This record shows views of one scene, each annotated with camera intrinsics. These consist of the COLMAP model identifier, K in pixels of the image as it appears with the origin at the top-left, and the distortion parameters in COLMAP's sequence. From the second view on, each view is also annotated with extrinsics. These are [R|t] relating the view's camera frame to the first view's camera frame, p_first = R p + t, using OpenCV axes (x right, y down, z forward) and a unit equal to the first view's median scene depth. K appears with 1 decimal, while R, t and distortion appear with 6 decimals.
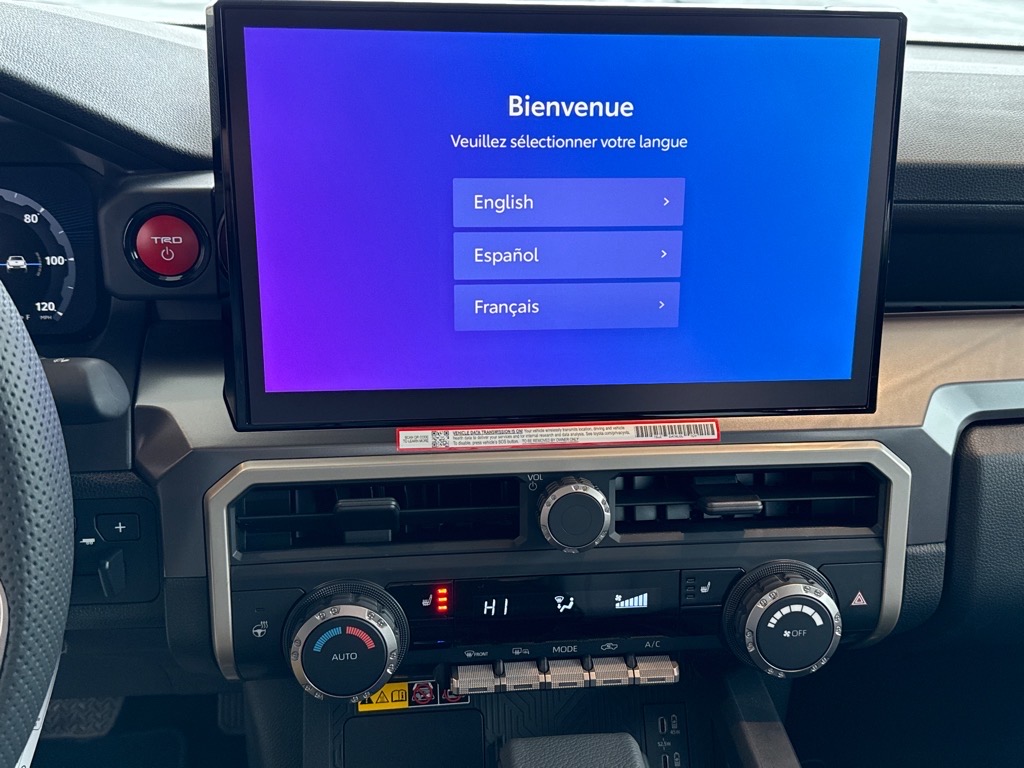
lens RADIAL K [[993.9, 0, 516.1], [0, 993.9, 379.9], [0, 0, 1]] dist [0.085865, 0.000000]
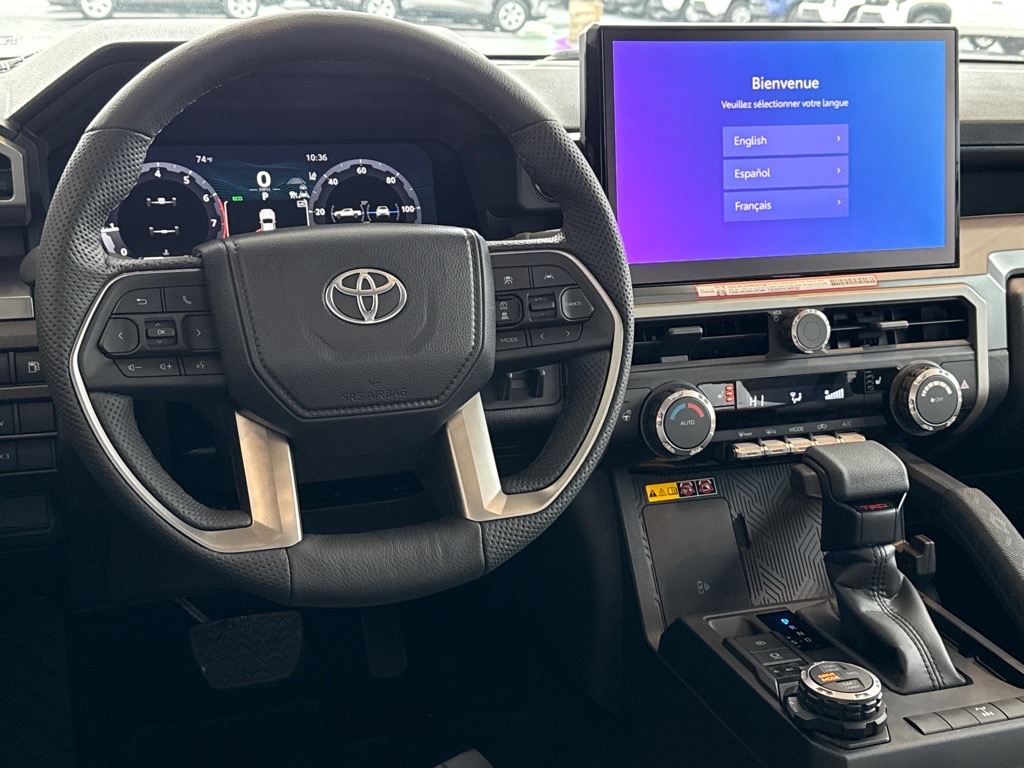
lens RADIAL K [[1369.4, 0, 506.9], [0, 1369.4, 379.6], [0, 0, 1]] dist [0.129701, 0.000000]
pose [[0.971808, -0.067029, 0.226044, -0.893920], [0.095035, 0.988766, -0.115373, 0.412245], [-0.215771, 0.133602, 0.967261, -1.004716]]
